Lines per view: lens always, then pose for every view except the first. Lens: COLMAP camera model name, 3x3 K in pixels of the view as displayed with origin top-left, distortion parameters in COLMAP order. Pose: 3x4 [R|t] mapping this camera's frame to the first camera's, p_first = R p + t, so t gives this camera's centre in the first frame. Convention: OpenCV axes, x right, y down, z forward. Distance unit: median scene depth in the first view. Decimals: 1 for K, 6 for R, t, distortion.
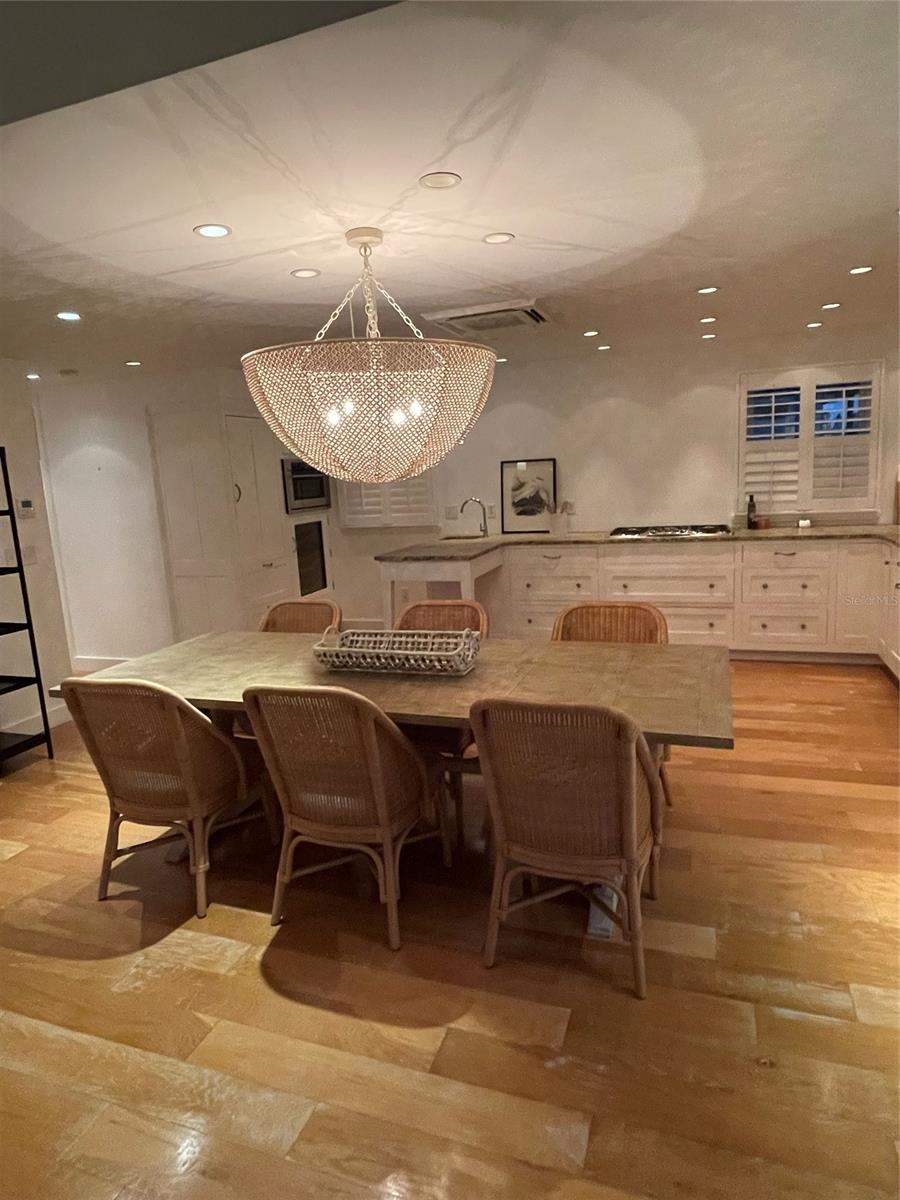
lens RADIAL K [[715.6, 0, 450.0], [0, 715.6, 600.0], [0, 0, 1]] dist [0.000790, -0.000548]
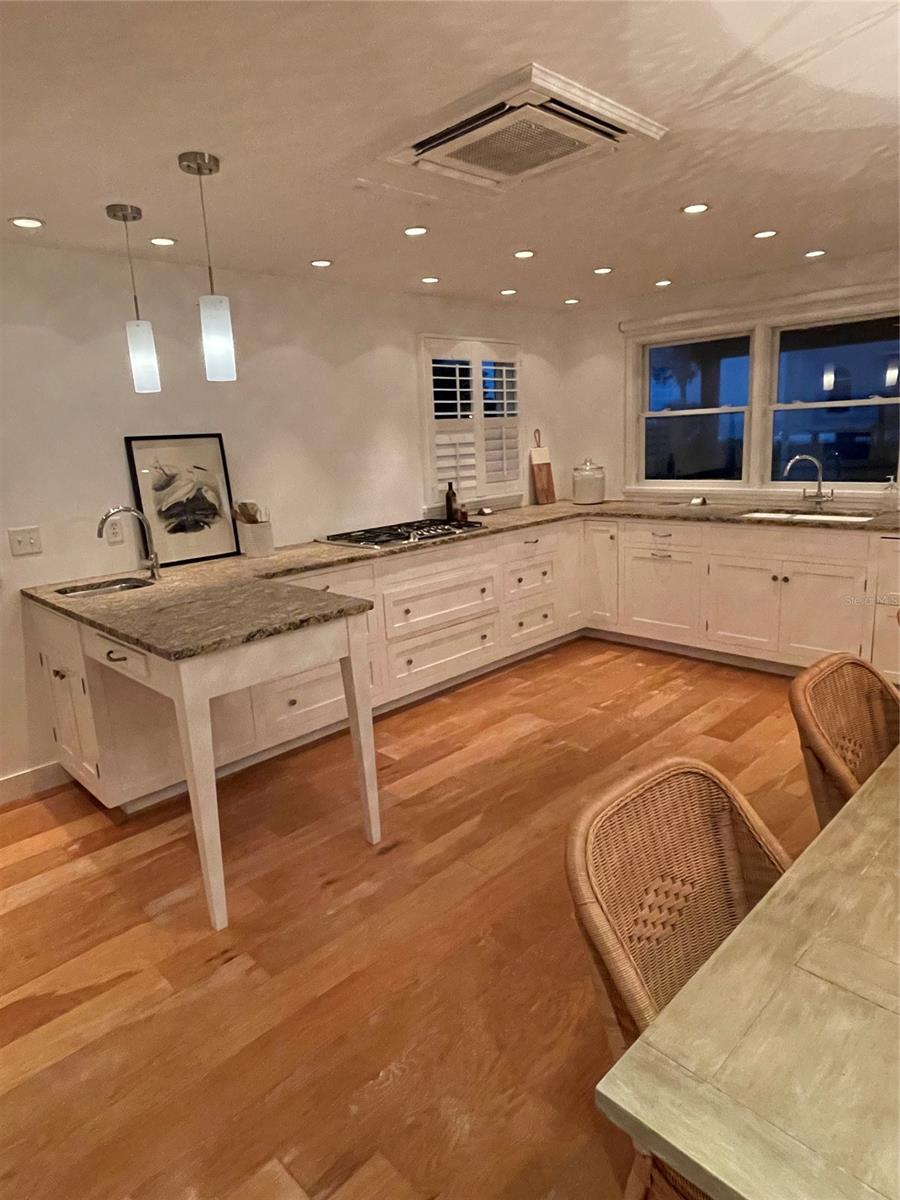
lens RADIAL K [[715.6, 0, 450.0], [0, 715.6, 600.0], [0, 0, 1]] dist [0.000790, -0.000548]
pose [[0.425404, -0.172941, 0.888326, -0.375771], [0.178776, 0.978288, 0.104842, -0.099225], [-0.887170, 0.114211, 0.447086, 0.638322]]
